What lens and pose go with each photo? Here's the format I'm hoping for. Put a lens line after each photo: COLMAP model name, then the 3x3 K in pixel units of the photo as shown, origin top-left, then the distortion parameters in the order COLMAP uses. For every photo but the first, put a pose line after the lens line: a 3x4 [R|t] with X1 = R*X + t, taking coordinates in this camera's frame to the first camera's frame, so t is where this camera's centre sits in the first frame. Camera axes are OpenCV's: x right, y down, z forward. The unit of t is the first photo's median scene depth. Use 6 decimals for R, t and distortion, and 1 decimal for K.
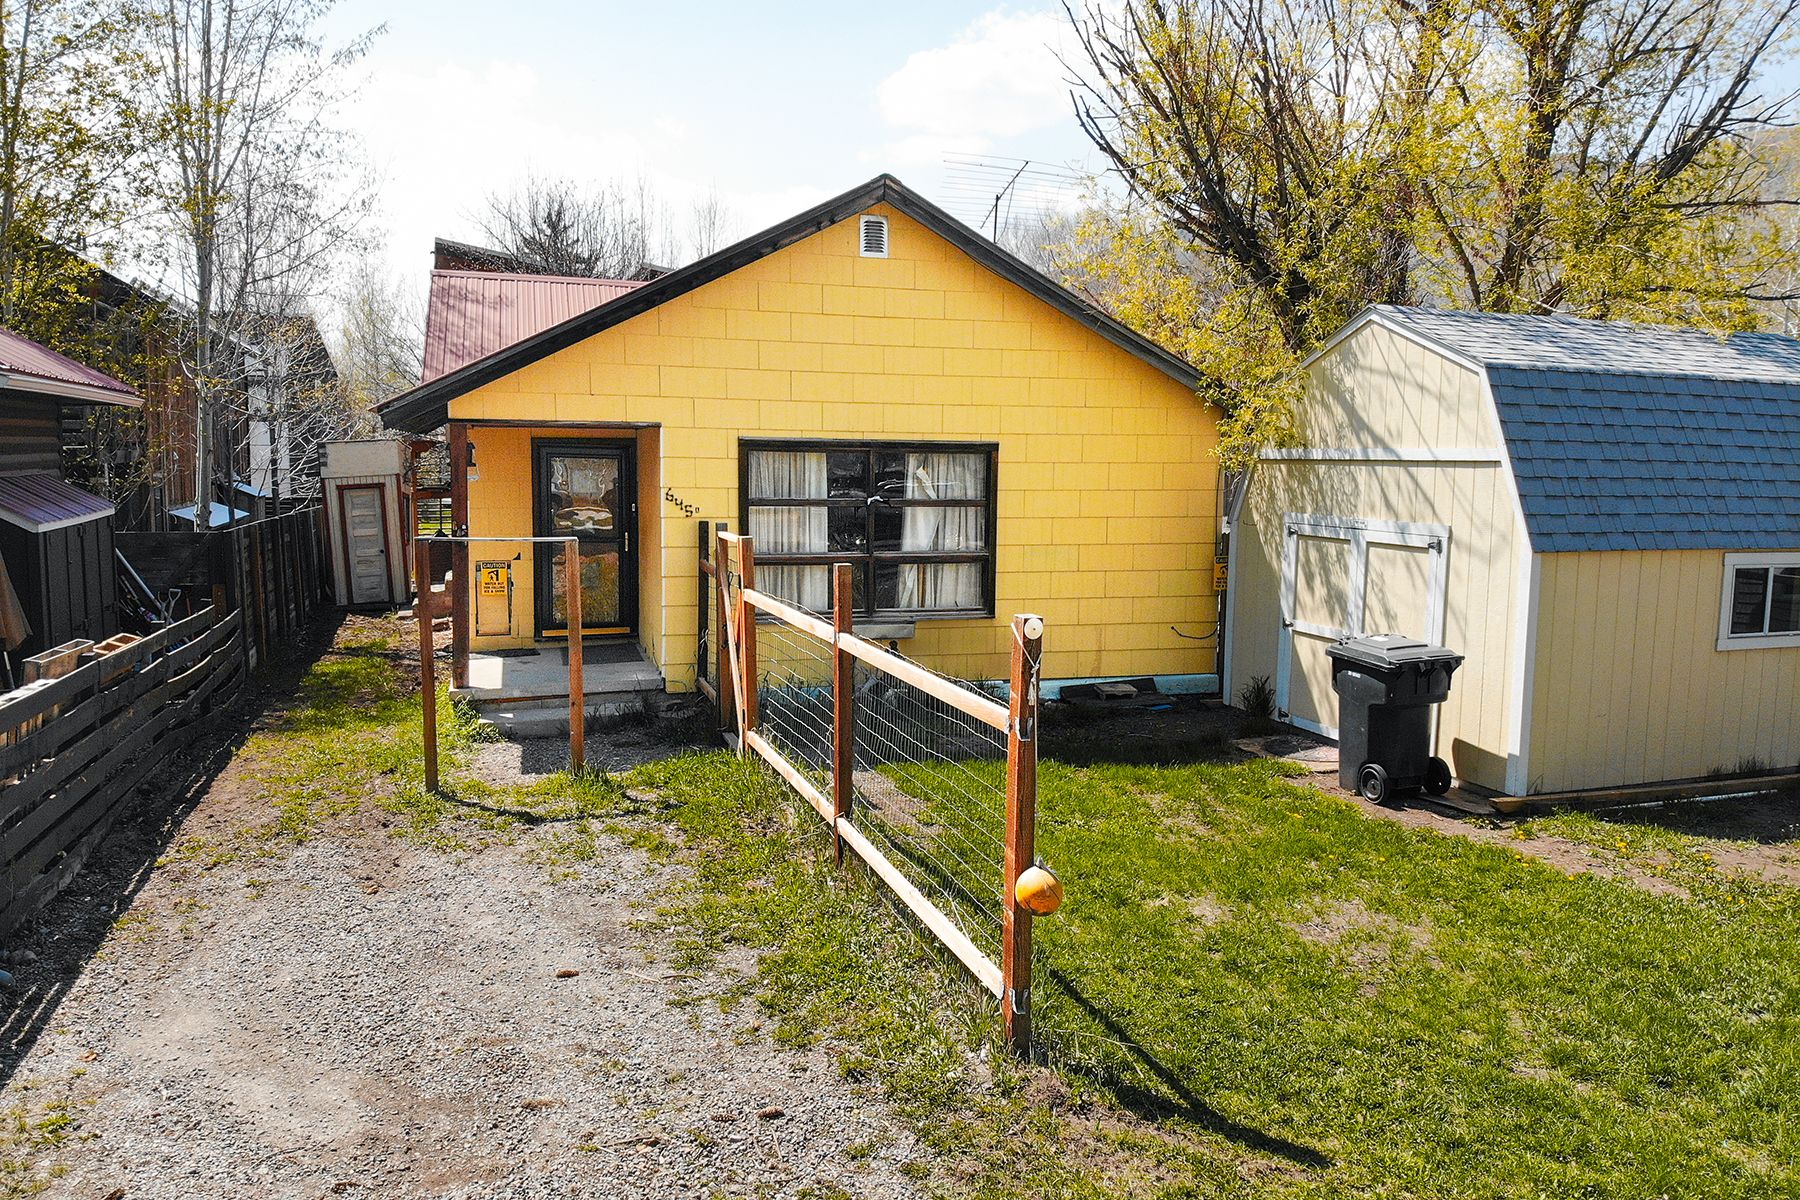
lens RADIAL K [[1296.4, 0, 905.2], [0, 1296.4, 586.5], [0, 0, 1]] dist [0.090847, -0.225832]
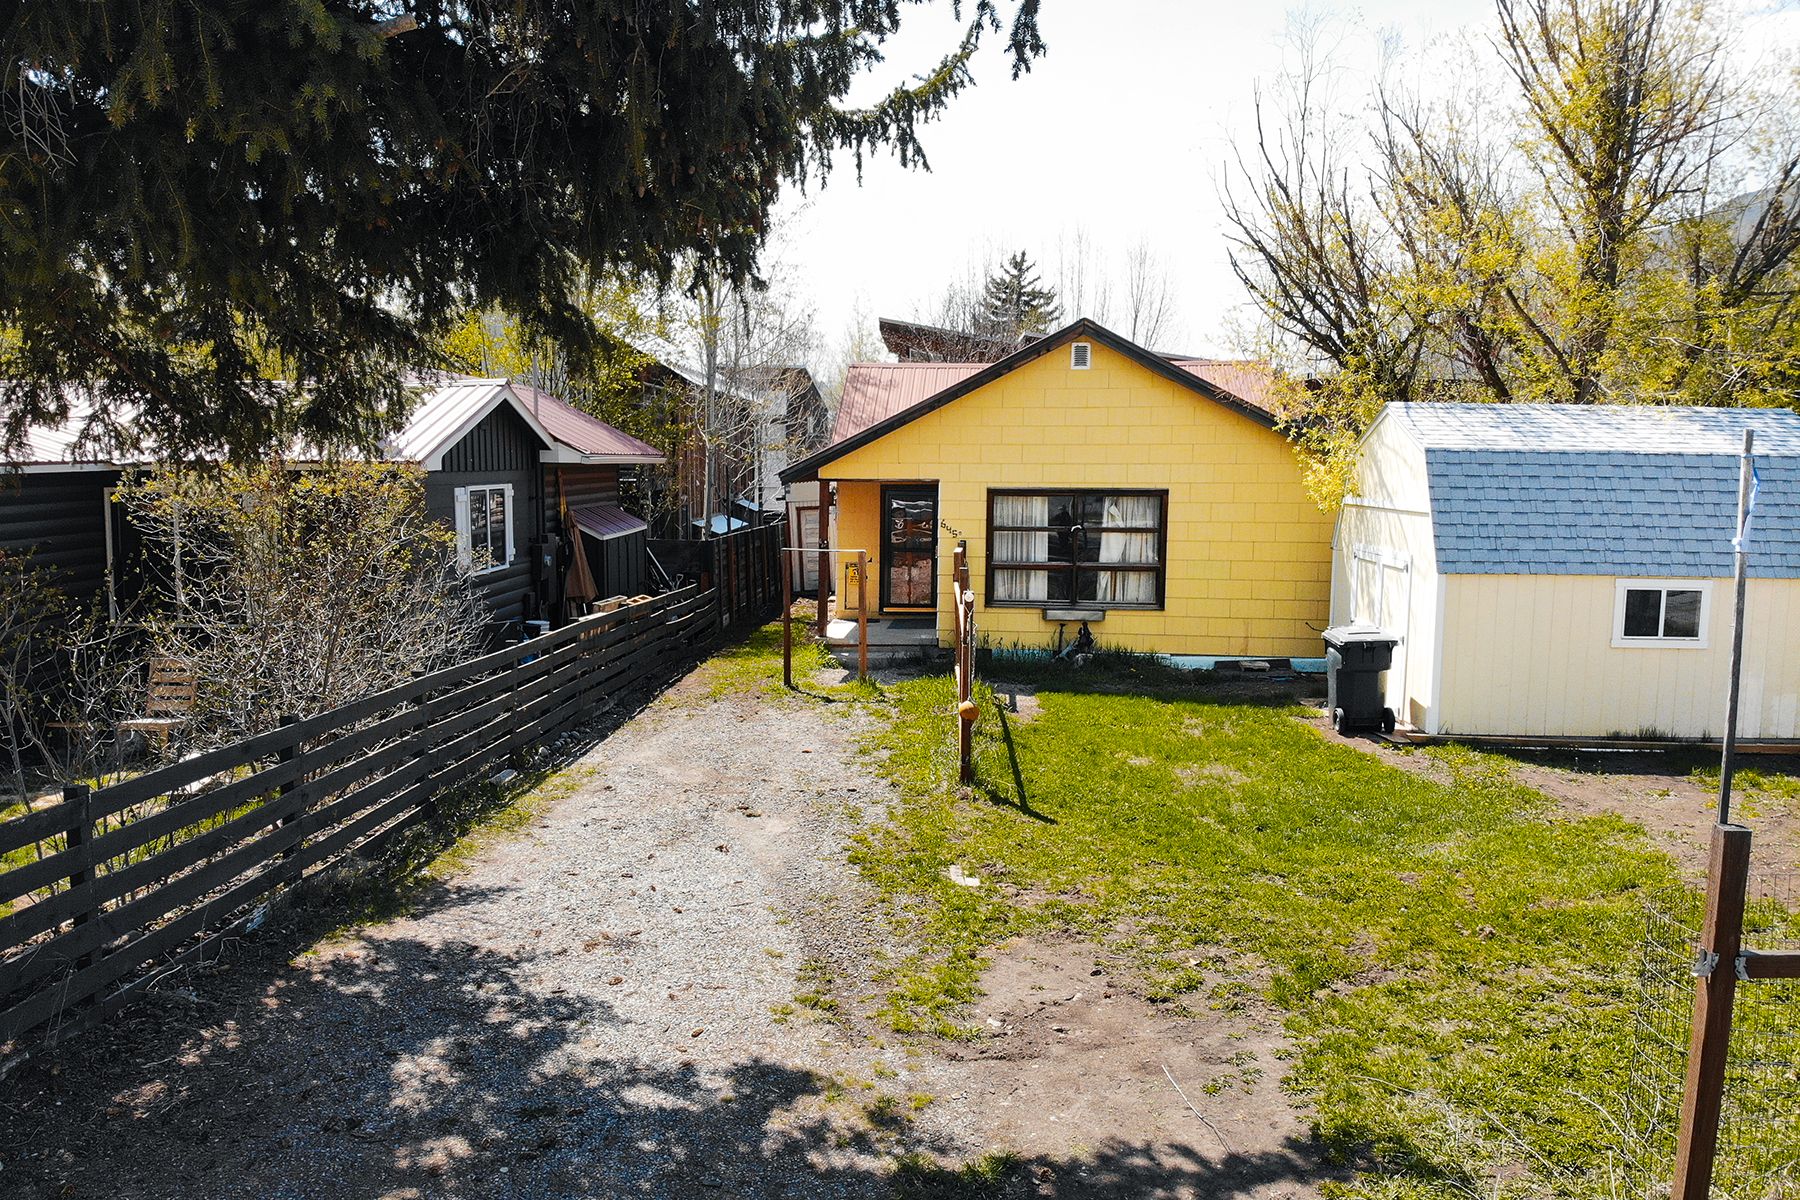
lens RADIAL K [[1296.4, 0, 905.2], [0, 1296.4, 586.5], [0, 0, 1]] dist [0.090847, -0.225832]
pose [[0.932527, 0.033017, -0.359587, 0.352363], [-0.035034, 0.999386, 0.000909, 0.007525], [0.359396, 0.011750, 0.933111, -0.509623]]
